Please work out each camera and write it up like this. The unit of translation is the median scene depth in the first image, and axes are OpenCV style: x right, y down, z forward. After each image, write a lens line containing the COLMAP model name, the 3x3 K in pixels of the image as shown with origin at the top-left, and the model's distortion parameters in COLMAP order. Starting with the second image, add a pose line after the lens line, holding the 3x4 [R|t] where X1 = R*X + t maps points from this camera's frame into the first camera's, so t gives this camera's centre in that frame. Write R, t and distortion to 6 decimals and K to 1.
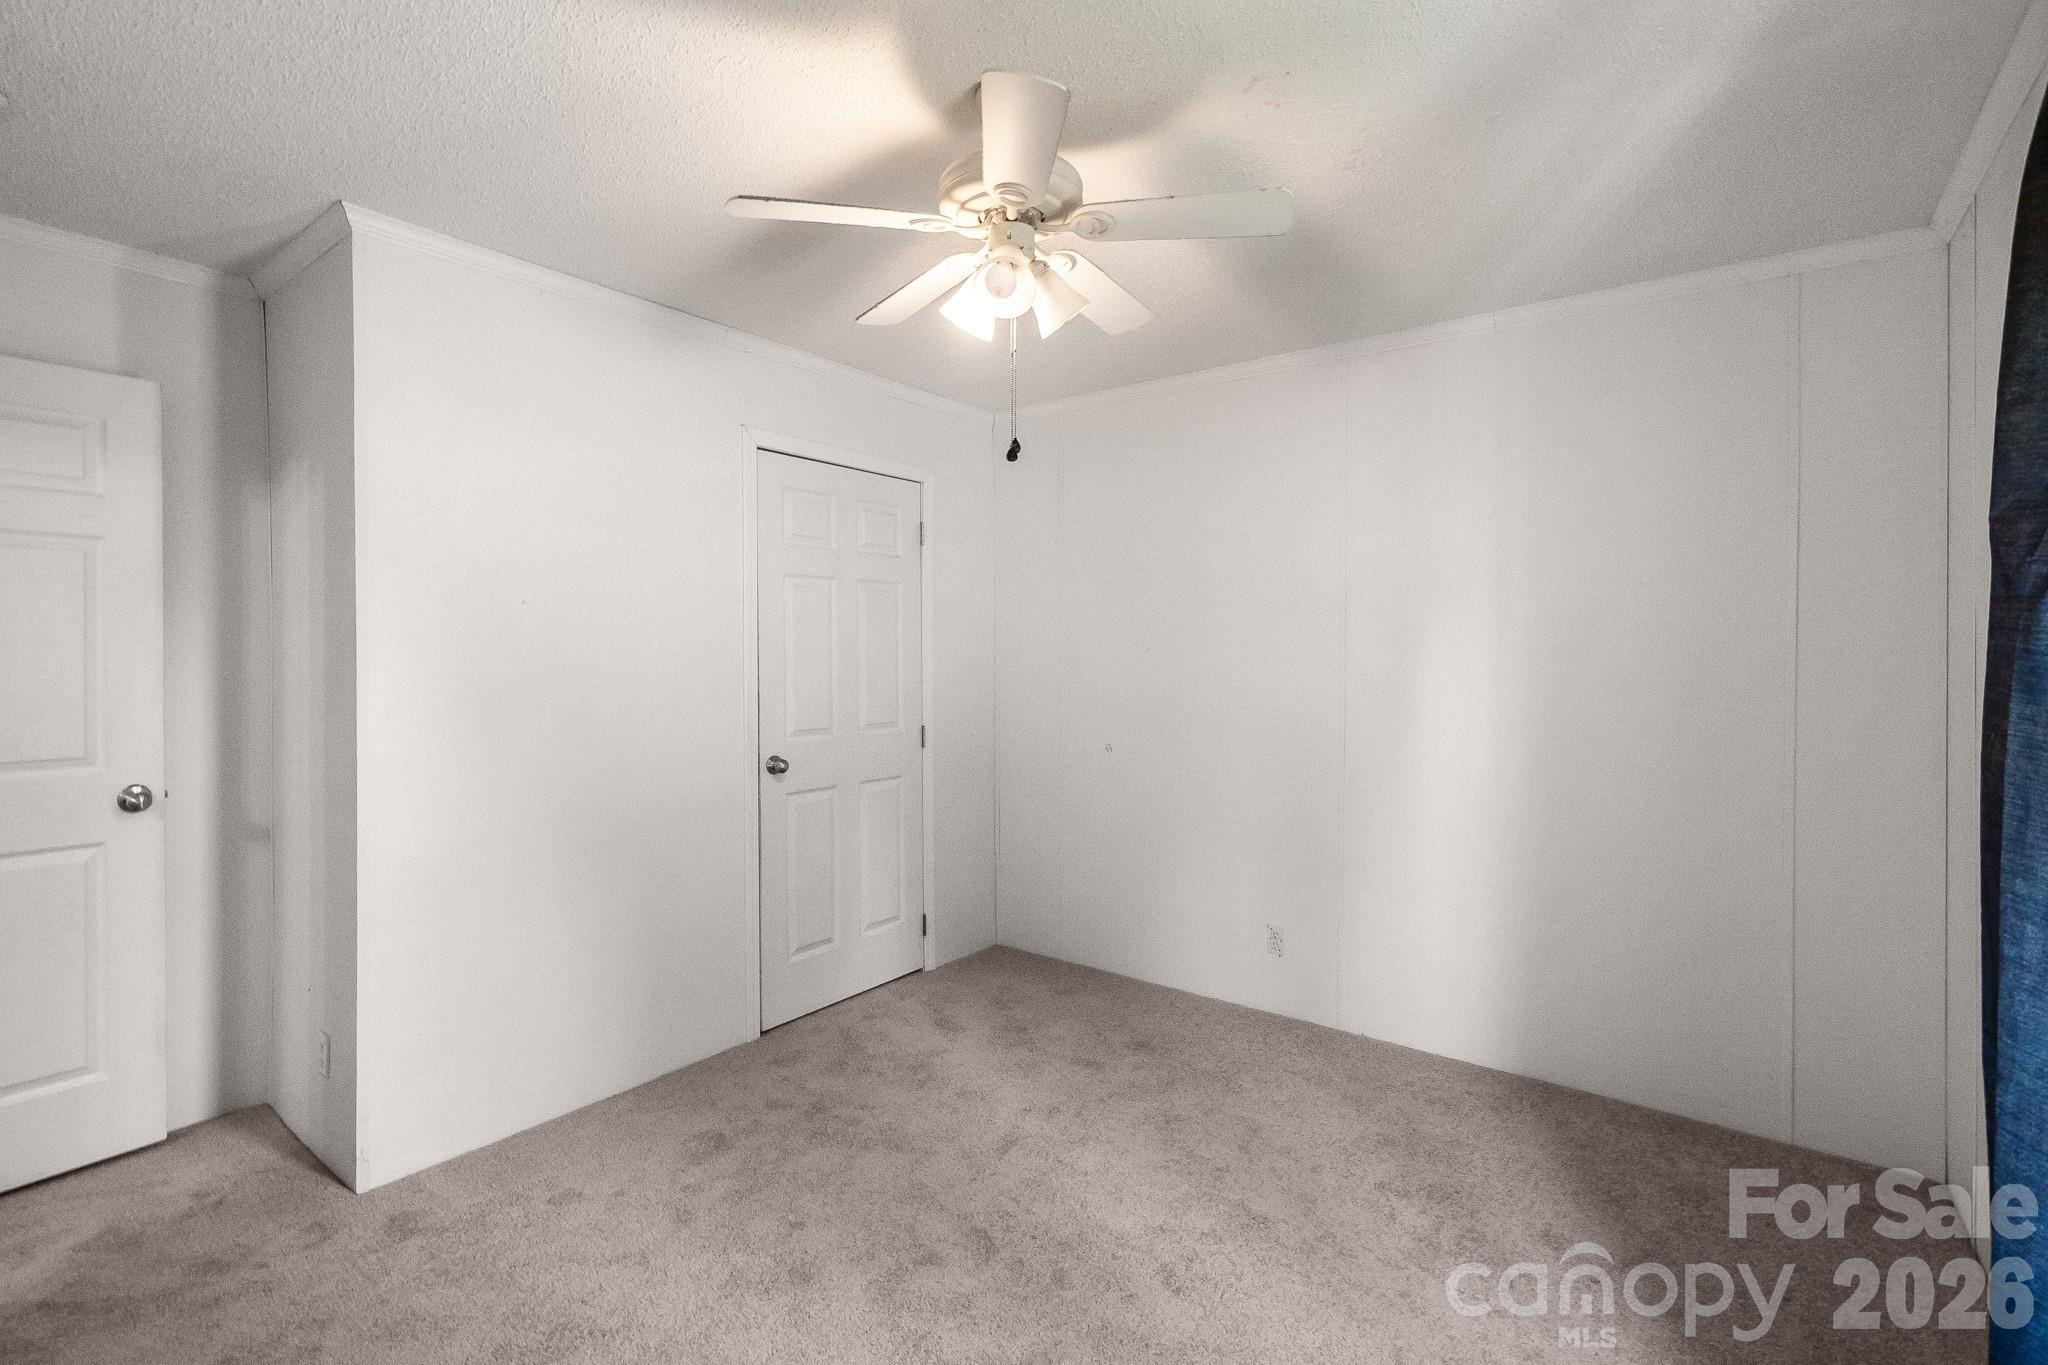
lens RADIAL K [[925.3, 0, 1027.2], [0, 925.3, 662.5], [0, 0, 1]] dist [0.002387, -0.000009]
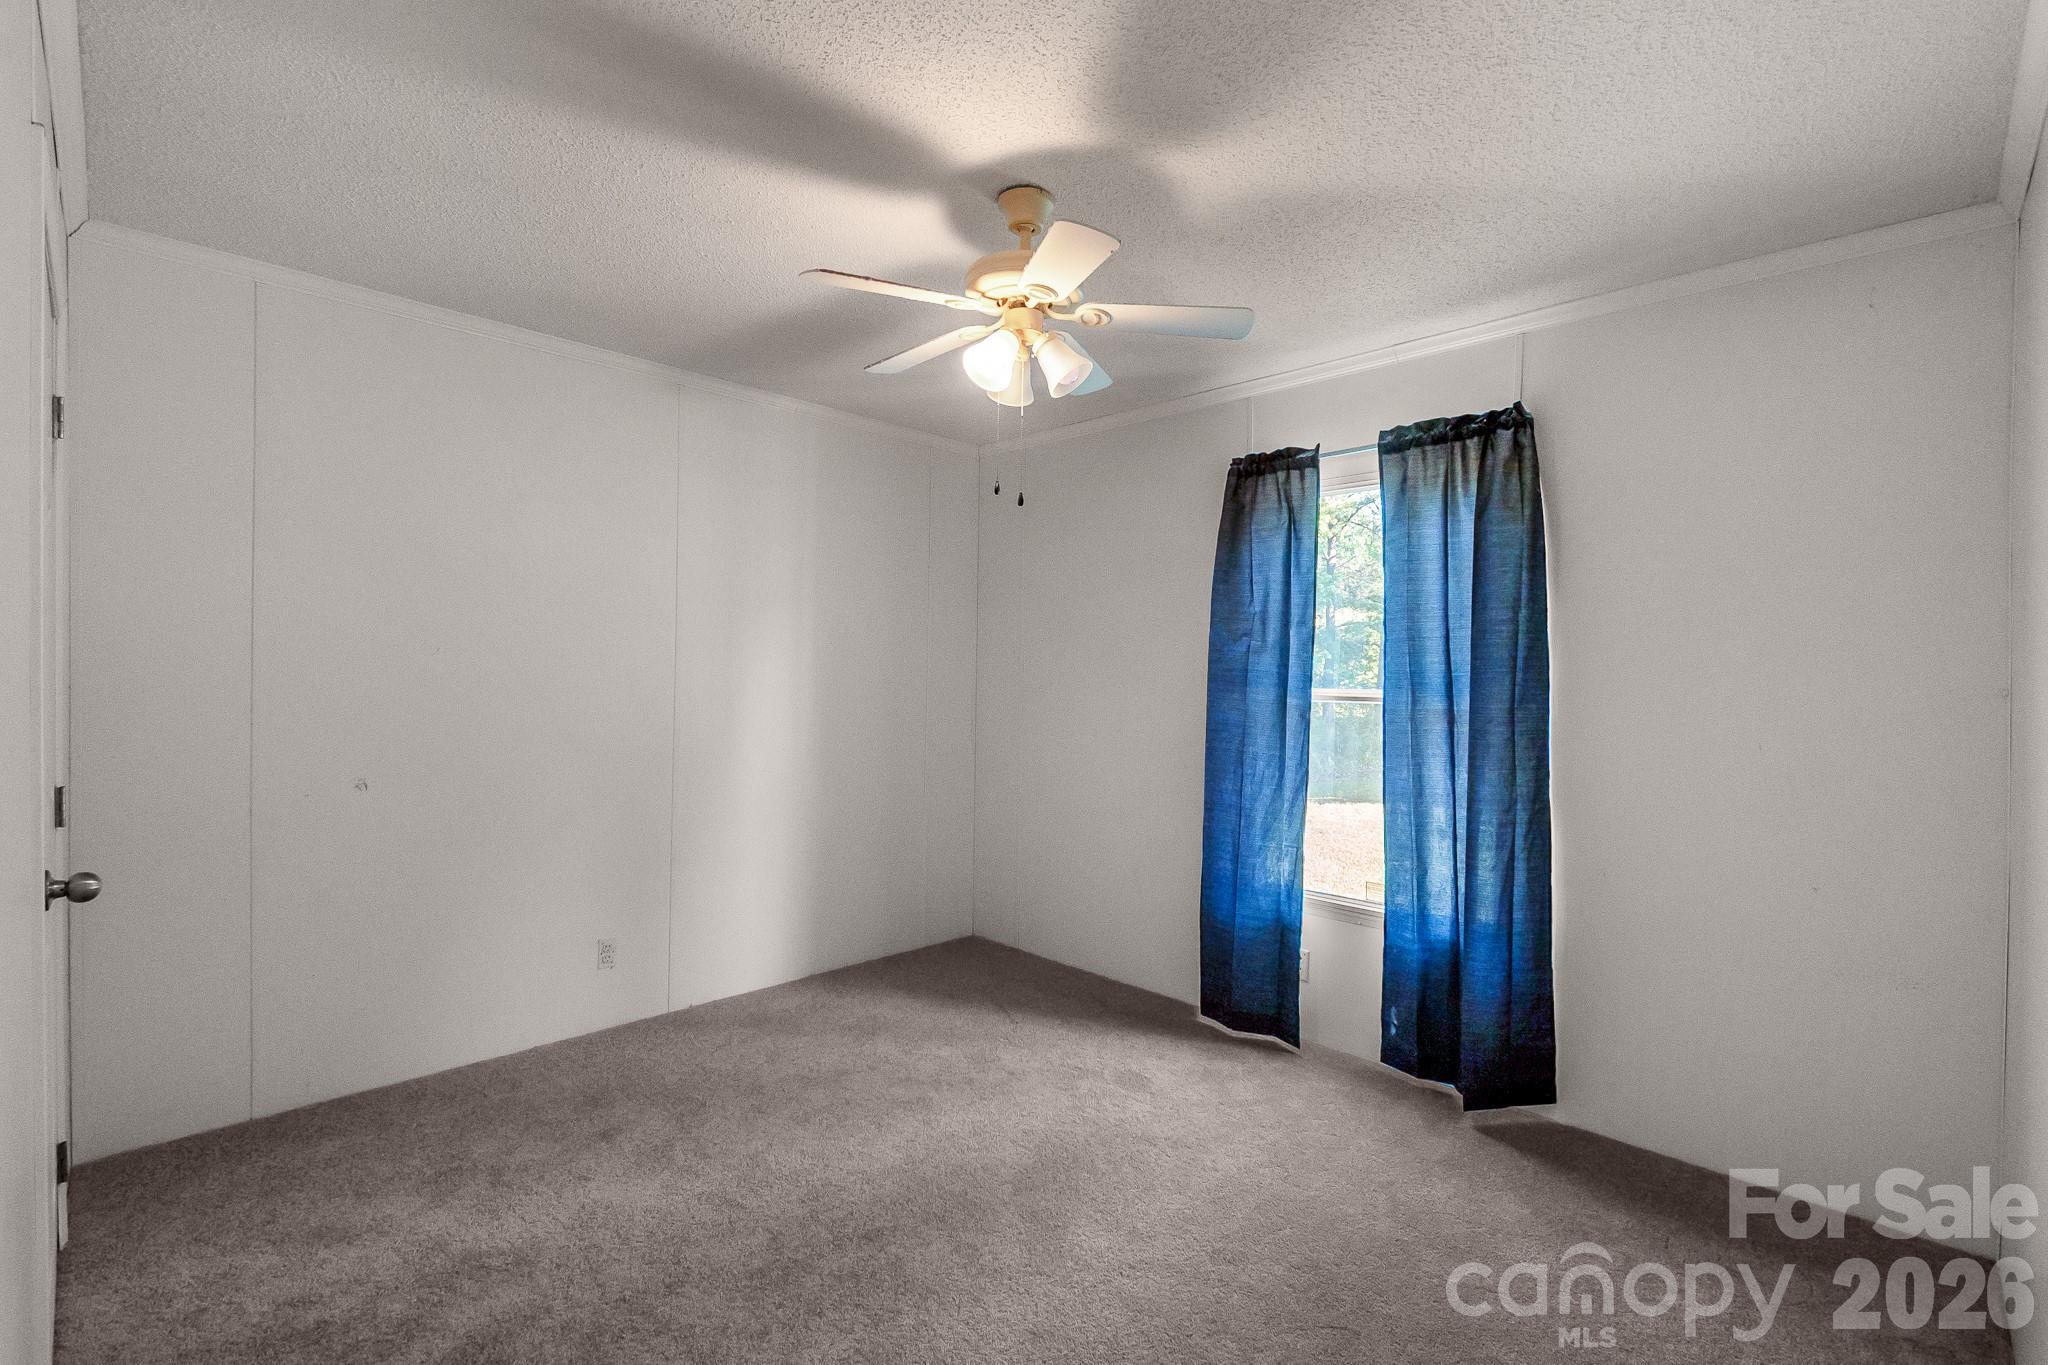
lens RADIAL K [[925.3, 0, 1027.2], [0, 925.3, 662.5], [0, 0, 1]] dist [0.002387, -0.000009]
pose [[0.141183, 0.003176, 0.989978, -0.674401], [0.001728, 0.999993, -0.003455, -0.001821], [-0.989982, 0.002199, 0.141177, 0.449386]]
